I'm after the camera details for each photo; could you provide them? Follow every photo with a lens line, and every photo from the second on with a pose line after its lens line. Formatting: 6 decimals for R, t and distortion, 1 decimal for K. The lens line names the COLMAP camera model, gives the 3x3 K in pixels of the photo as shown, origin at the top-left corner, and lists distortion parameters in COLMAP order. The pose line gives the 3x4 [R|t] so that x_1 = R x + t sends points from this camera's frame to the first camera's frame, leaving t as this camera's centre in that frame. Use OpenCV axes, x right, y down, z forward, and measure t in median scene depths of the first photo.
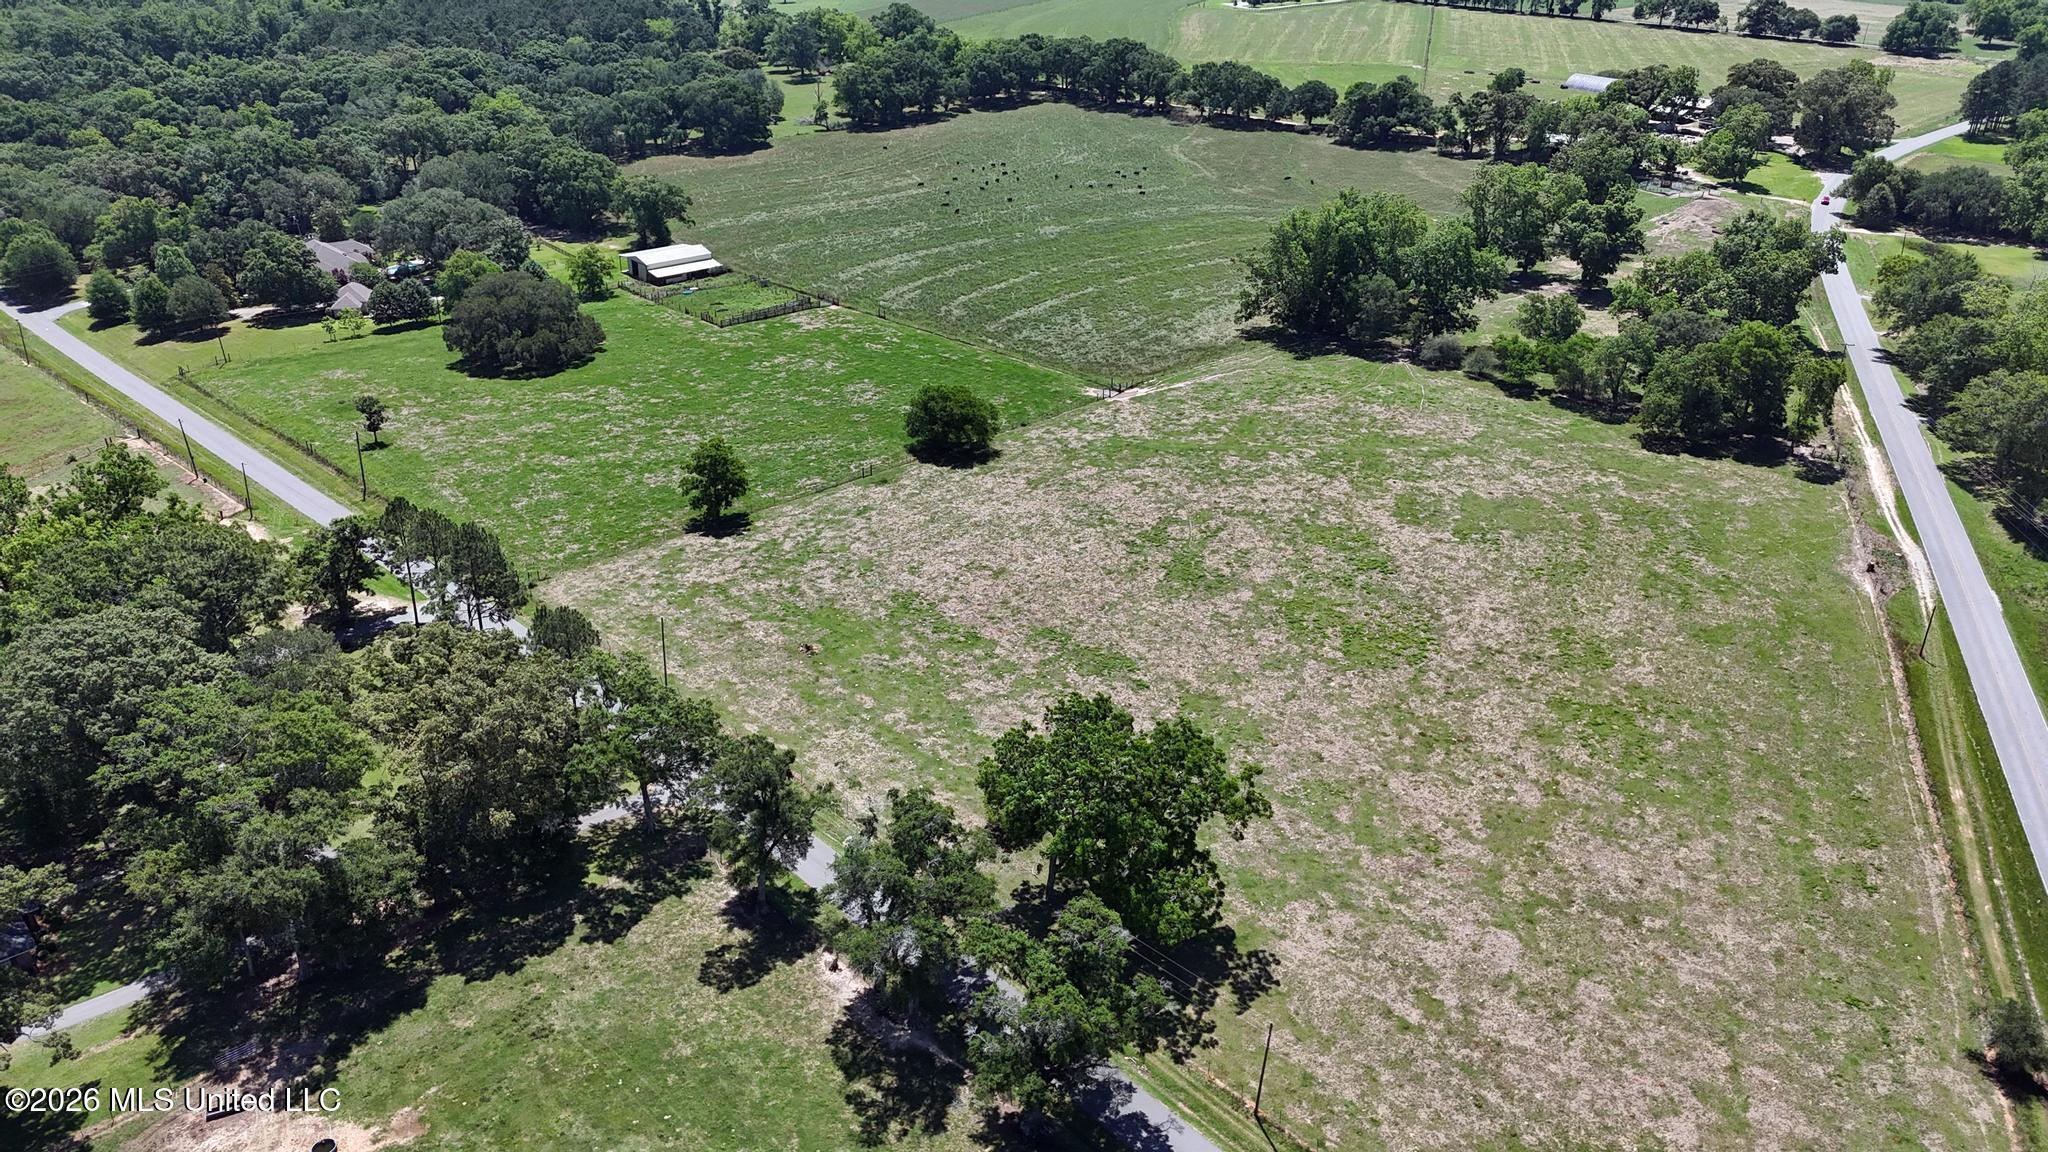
lens RADIAL K [[1511.8, 0, 1020.2], [0, 1511.8, 575.9], [0, 0, 1]] dist [0.074258, -0.074882]
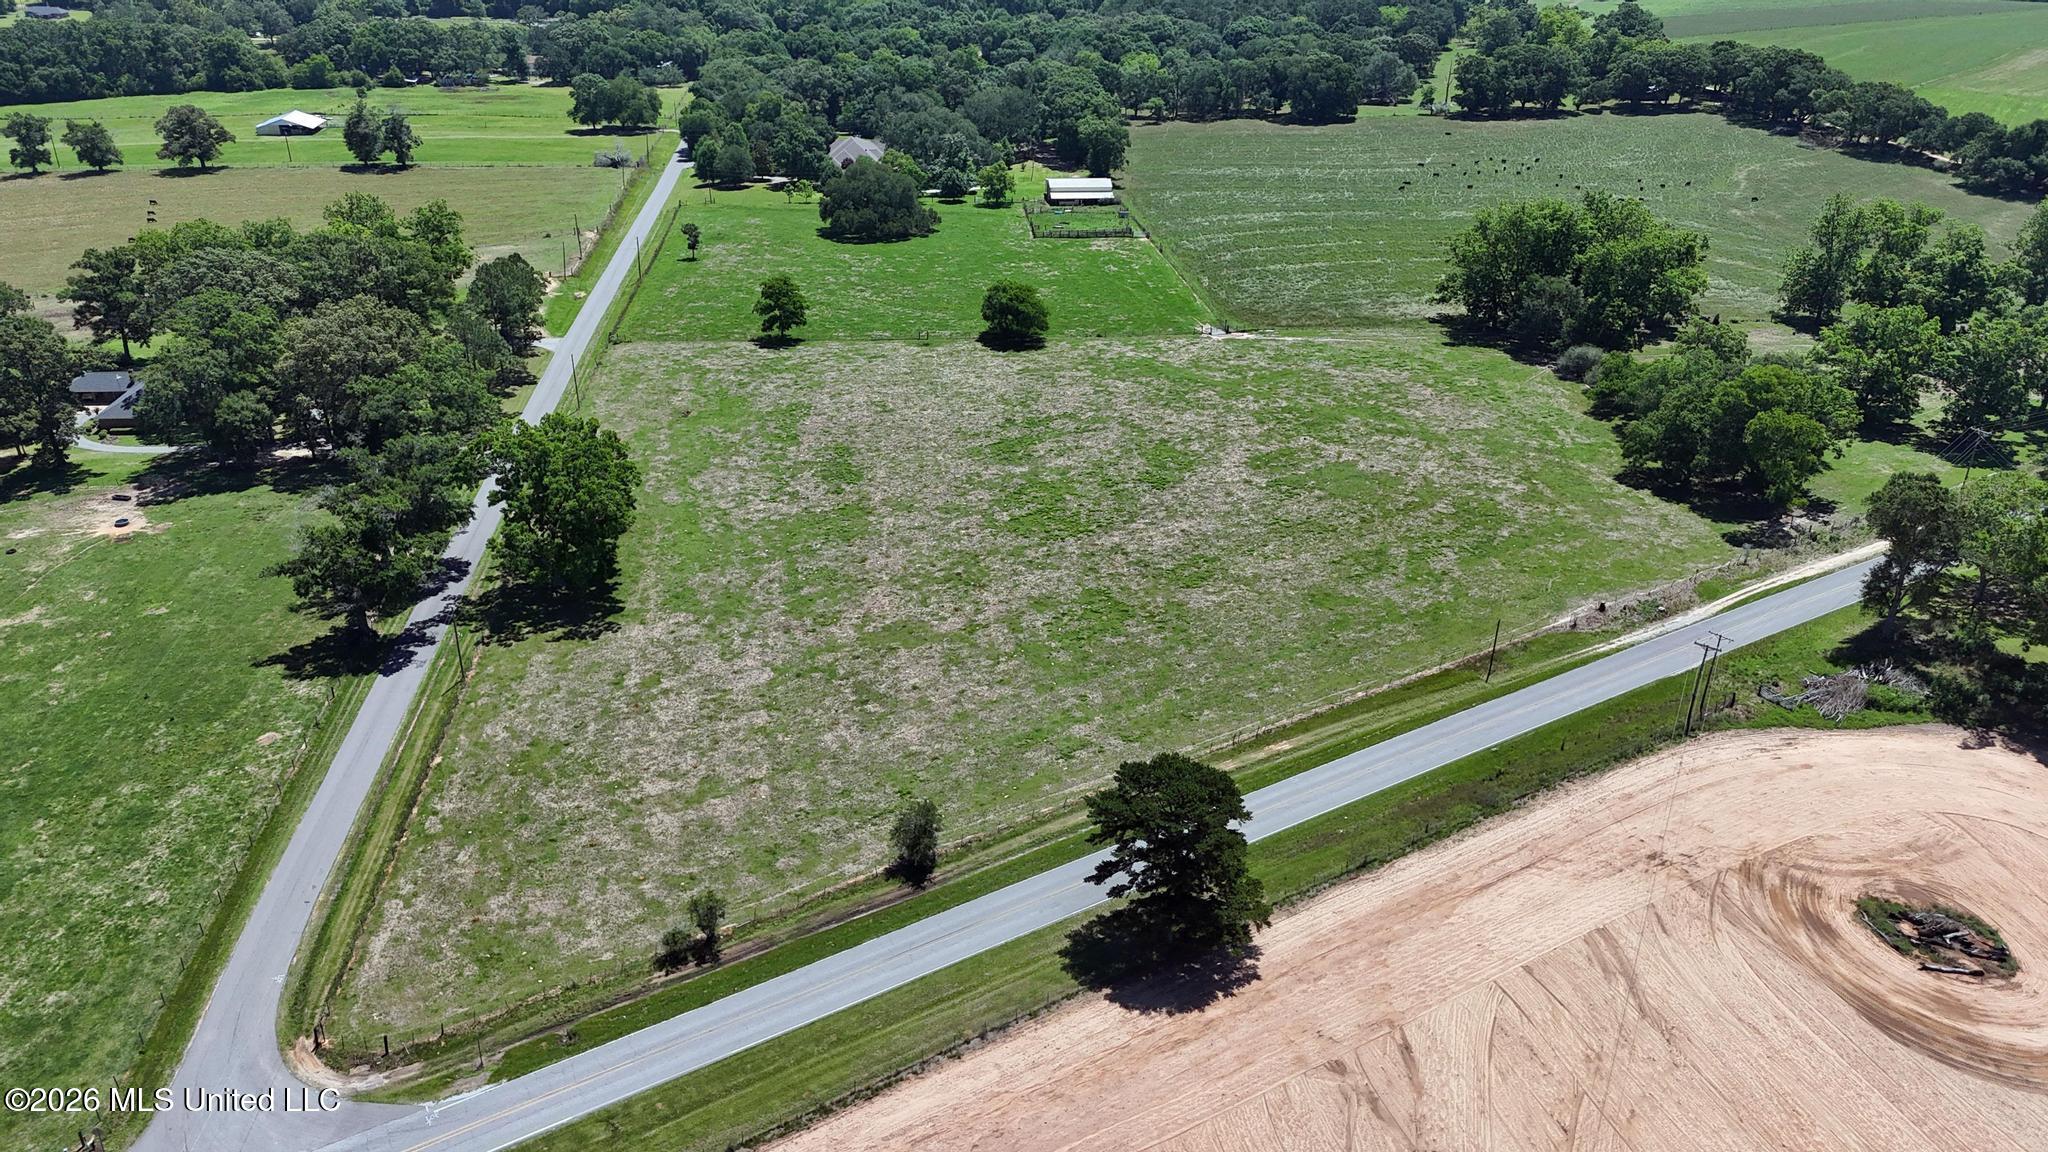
lens RADIAL K [[1499.0, 0, 1024.0], [0, 1499.0, 576.0], [0, 0, 1]] dist [0.062643, -0.038138]
pose [[0.794478, 0.270232, -0.543856, 0.563053], [-0.269769, 0.959375, 0.082611, -0.003350], [0.544086, 0.081083, 0.835102, 0.027051]]
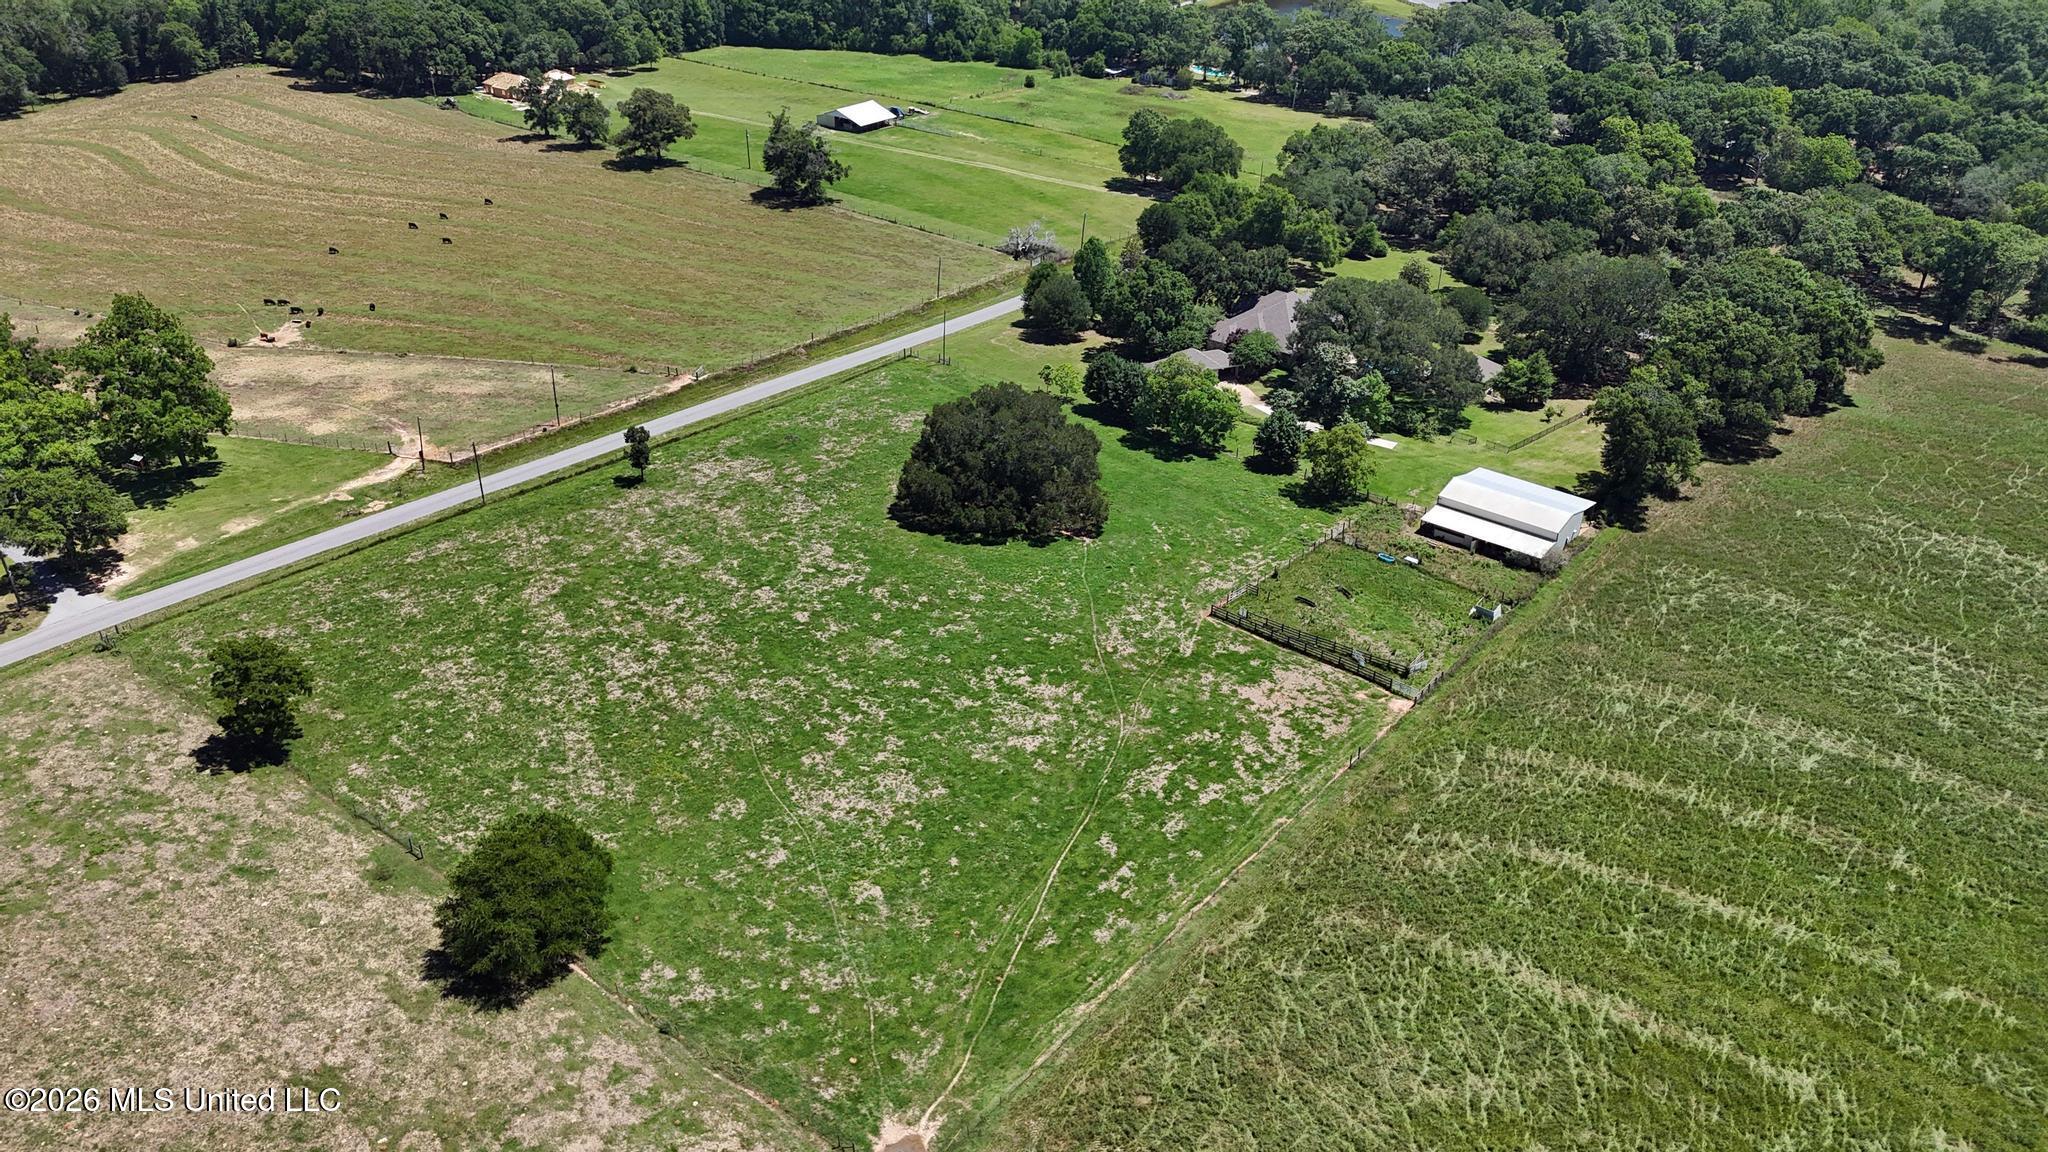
lens RADIAL K [[1511.8, 0, 1020.2], [0, 1511.8, 575.9], [0, 0, 1]] dist [0.074258, -0.074882]
pose [[0.137201, 0.479340, -0.866838, 0.328170], [-0.446062, 0.811259, 0.378005, -0.401028], [0.884423, 0.334801, 0.325121, 0.802128]]
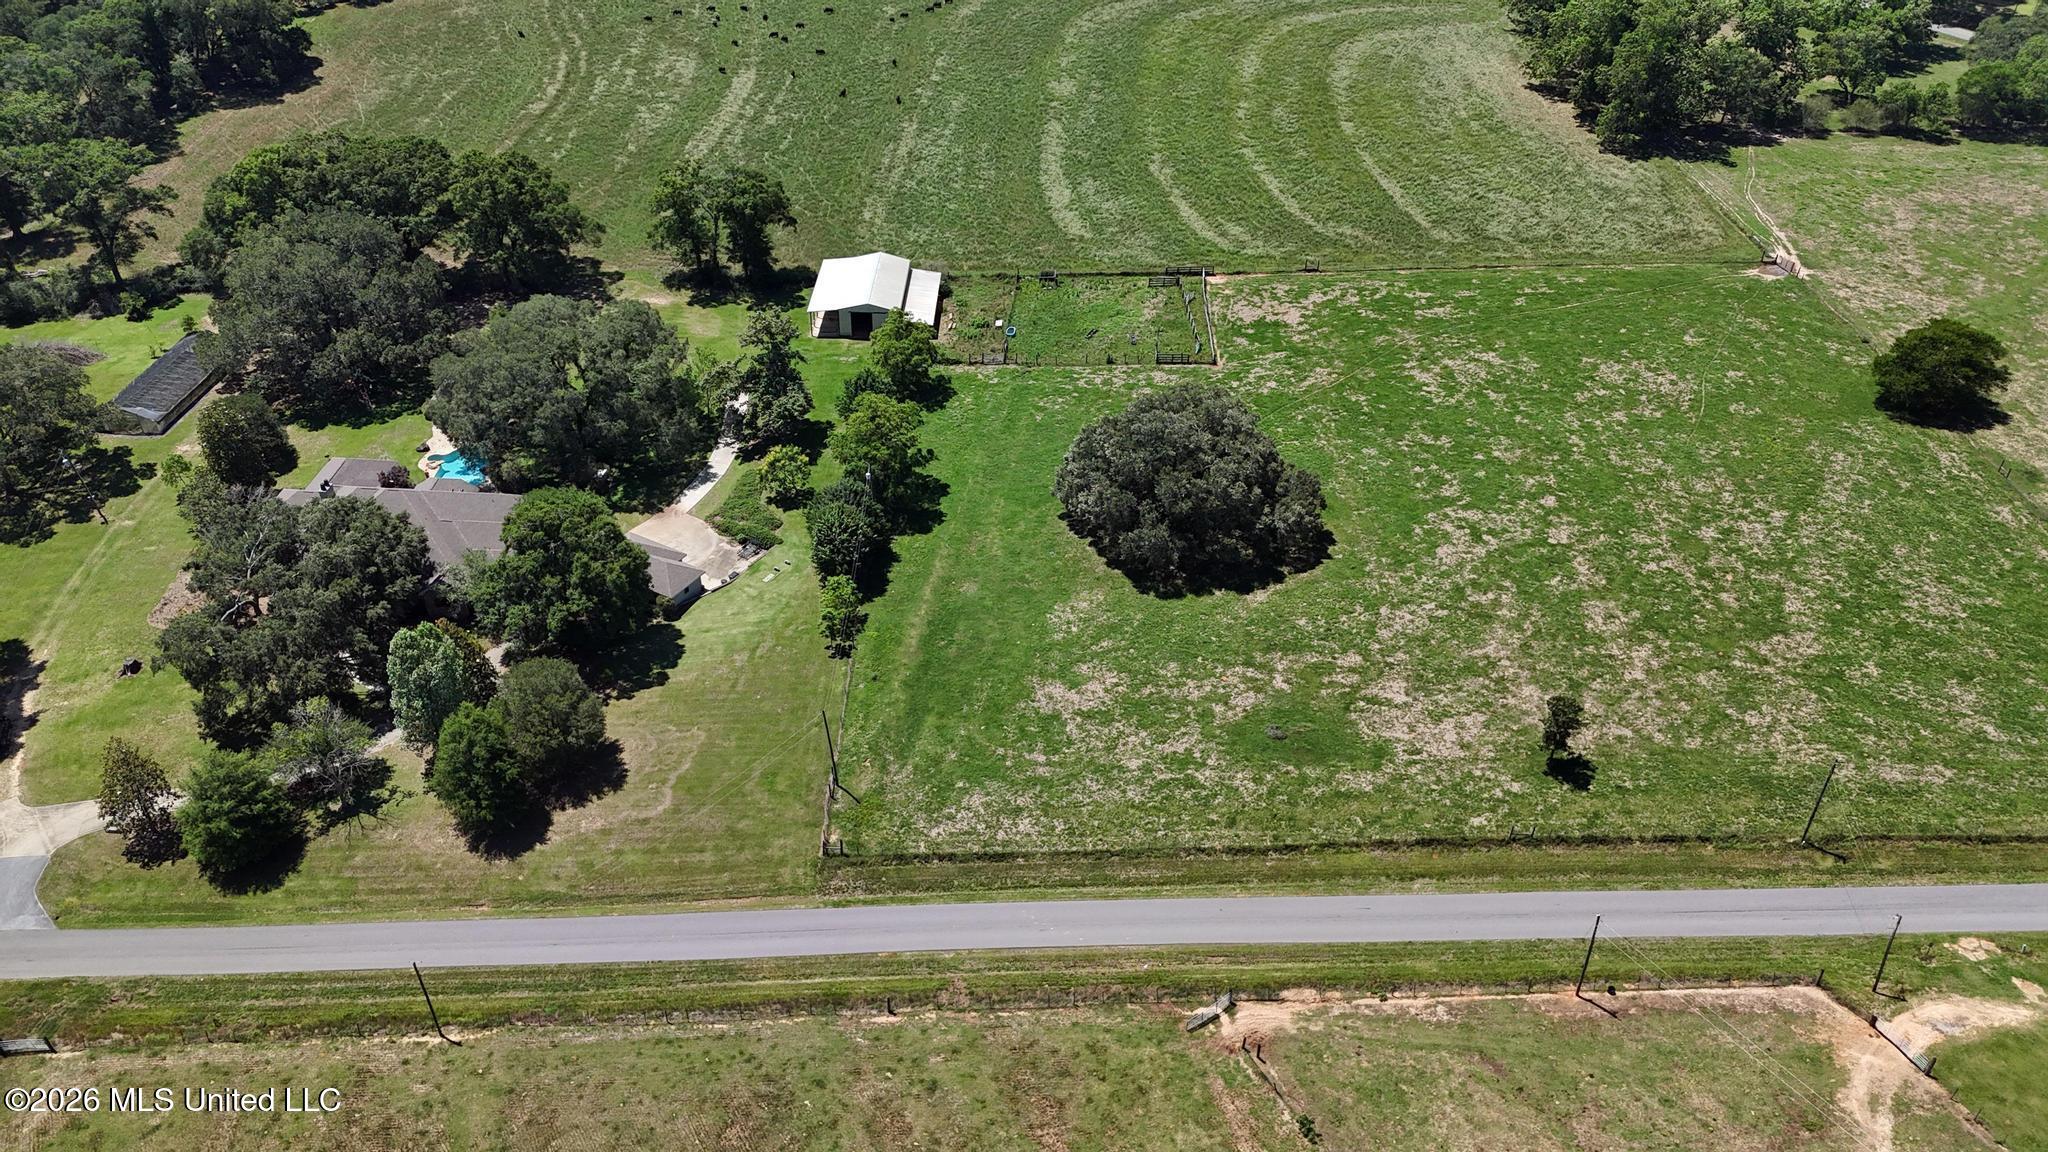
lens RADIAL K [[1499.0, 0, 1024.0], [0, 1499.0, 576.0], [0, 0, 1]] dist [0.062643, -0.038138]
pose [[0.689575, -0.431937, 0.581307, -0.738550], [0.315780, 0.901679, 0.295393, -0.327947], [-0.651743, -0.020131, 0.758172, 0.607156]]
